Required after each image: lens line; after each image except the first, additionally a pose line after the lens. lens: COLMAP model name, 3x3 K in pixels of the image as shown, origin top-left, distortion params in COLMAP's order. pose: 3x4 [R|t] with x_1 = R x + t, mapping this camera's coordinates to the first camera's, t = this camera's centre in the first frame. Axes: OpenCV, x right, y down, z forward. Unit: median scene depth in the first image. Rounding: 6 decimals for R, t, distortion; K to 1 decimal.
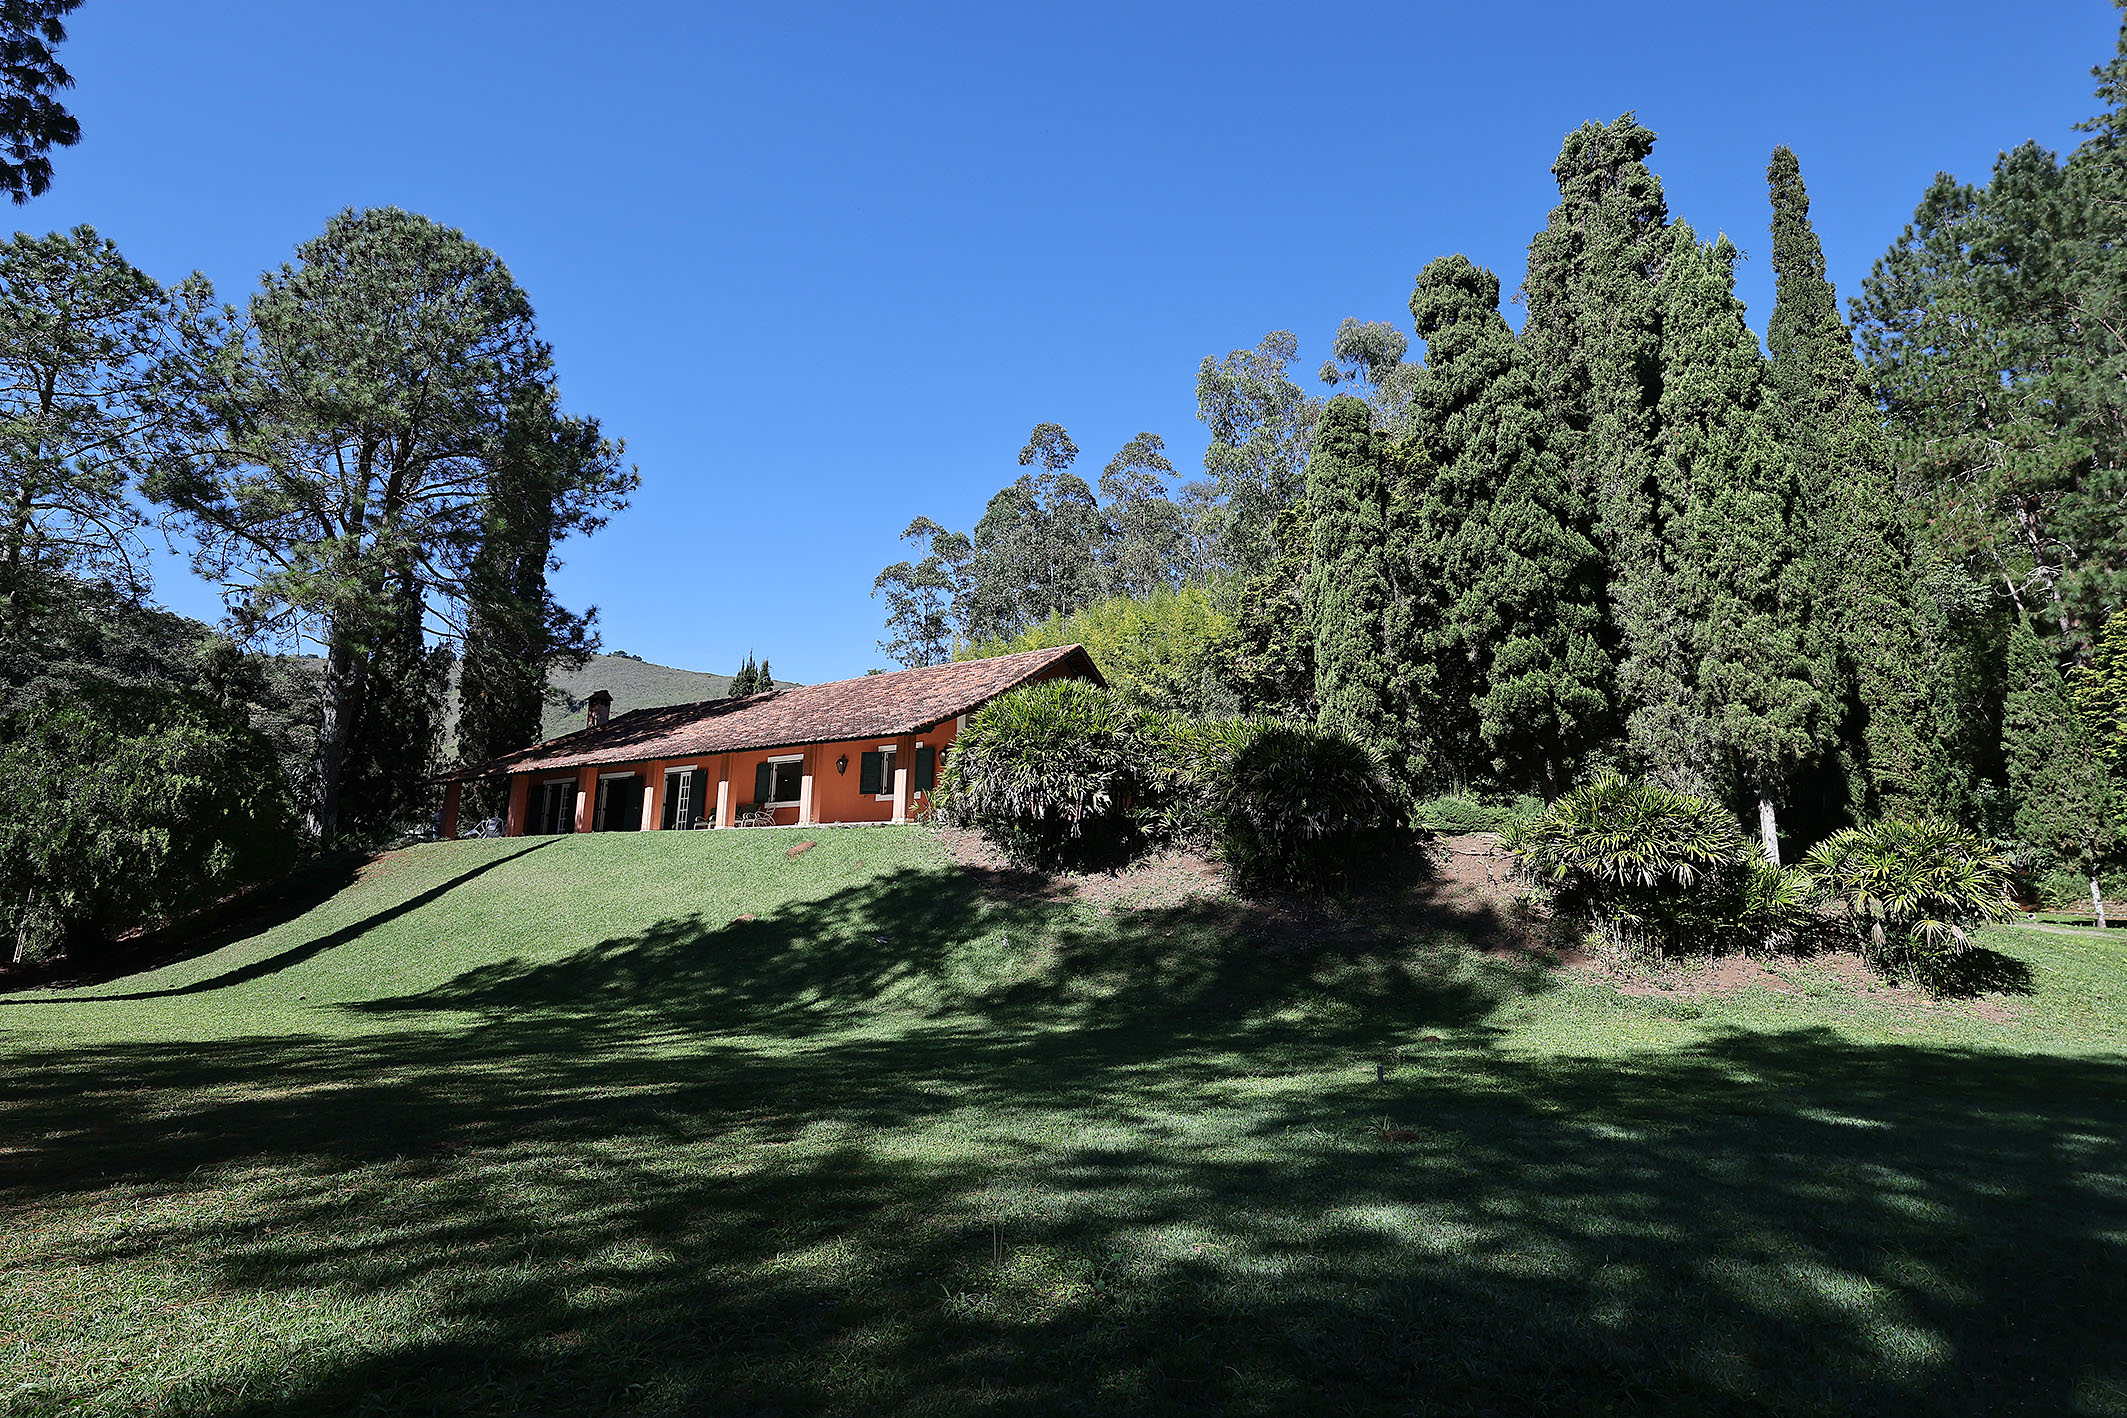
lens RADIAL K [[989.7, 0, 1063.5], [0, 989.7, 709.0], [0, 0, 1]] dist [-0.000329, 0.000363]
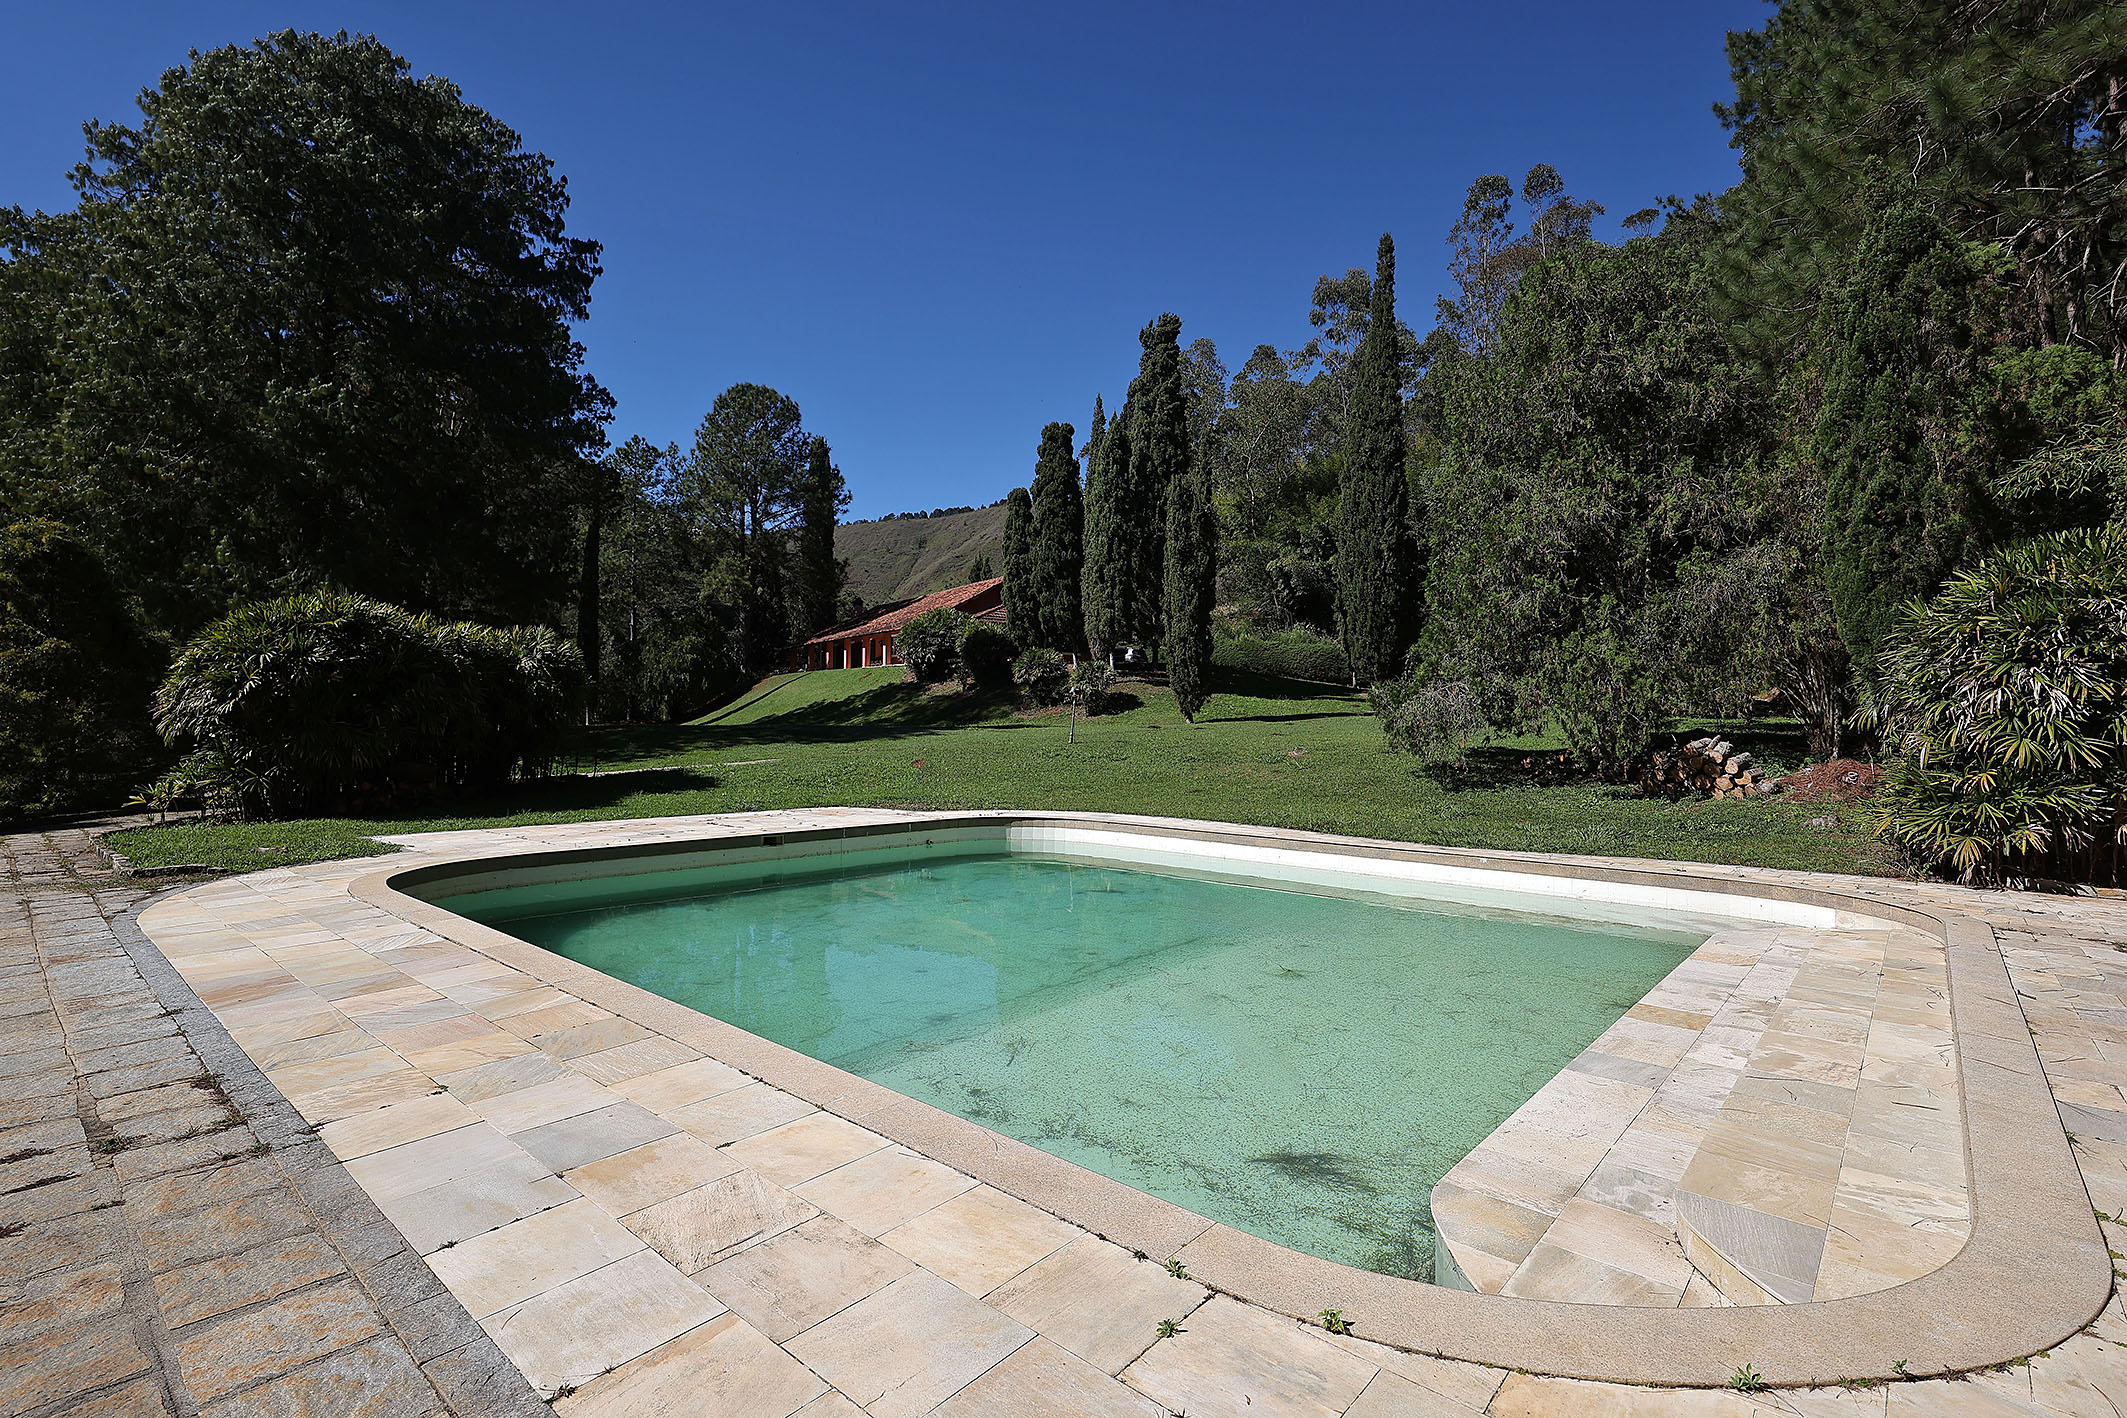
lens RADIAL K [[976.1, 0, 1063.5], [0, 976.1, 709.0], [0, 0, 1]] dist [-0.000732, -0.000024]
pose [[0.906504, -0.006550, -0.422146, 1.042313], [0.085921, 0.981817, 0.169269, -0.133141], [0.413361, -0.189714, 0.890585, -0.890667]]
